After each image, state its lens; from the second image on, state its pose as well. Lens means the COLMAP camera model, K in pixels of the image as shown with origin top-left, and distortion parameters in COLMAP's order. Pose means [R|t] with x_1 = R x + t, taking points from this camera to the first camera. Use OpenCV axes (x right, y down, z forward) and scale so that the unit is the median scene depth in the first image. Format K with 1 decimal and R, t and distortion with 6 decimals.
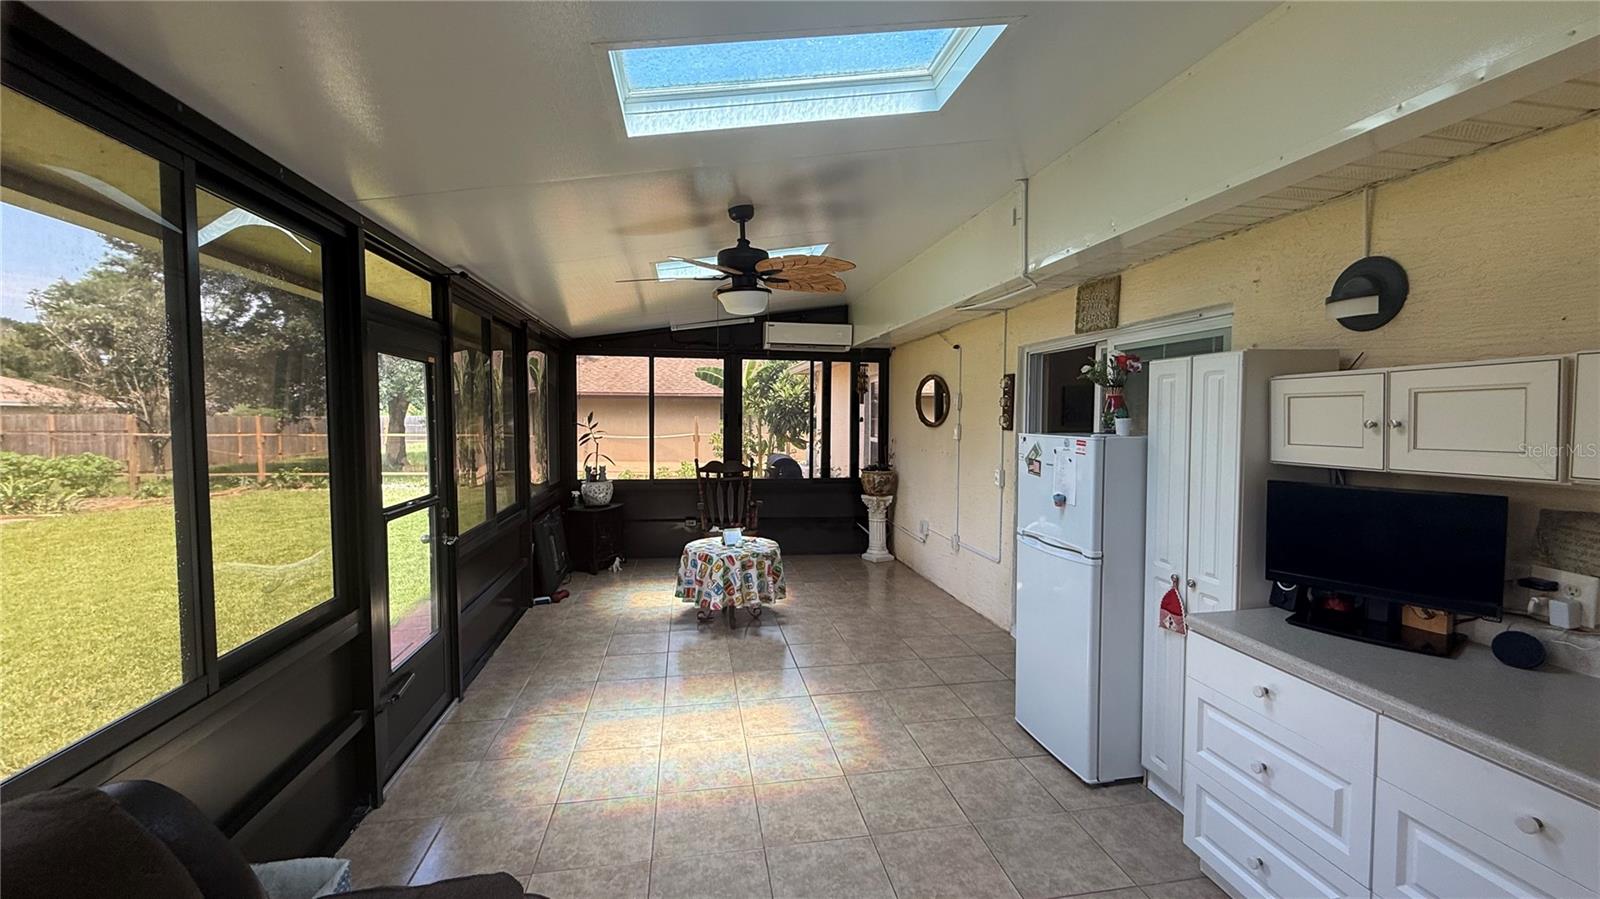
lens RADIAL K [[633.7, 0, 793.1], [0, 633.7, 448.6], [0, 0, 1]] dist [-0.000546, -0.000252]
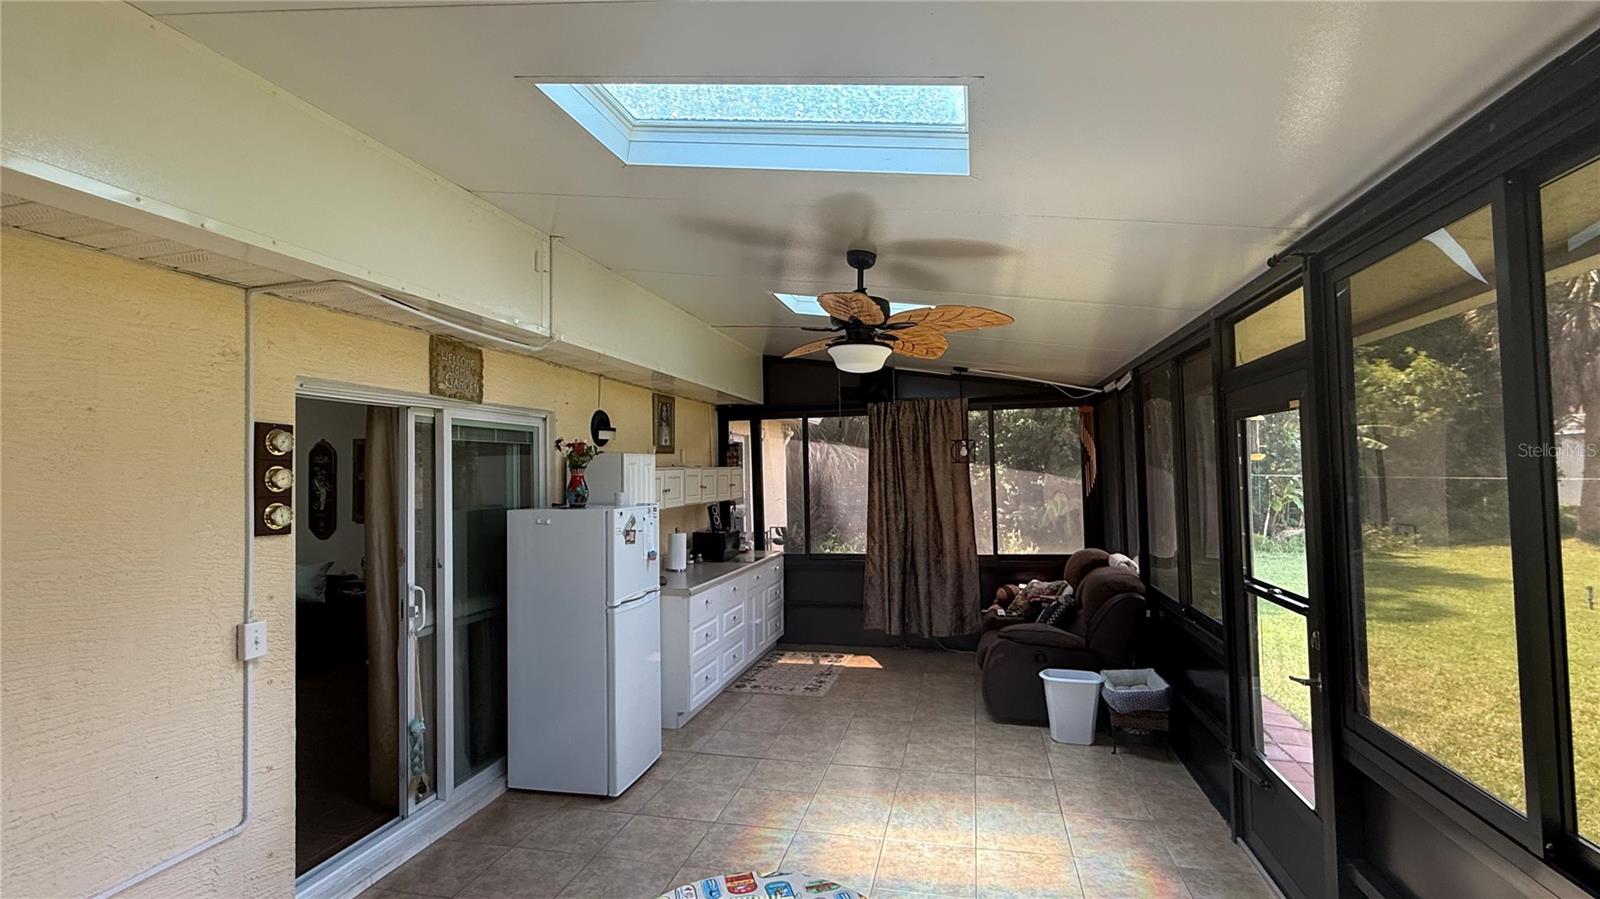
lens RADIAL K [[742.4, 0, 797.5], [0, 742.4, 445.7], [0, 0, 1]] dist [0.001128, 0.000308]
pose [[-0.922113, 0.034366, 0.385391, -0.400576], [0.041338, 0.999097, 0.009819, -0.131591], [-0.384705, 0.024986, -0.922701, 2.056841]]
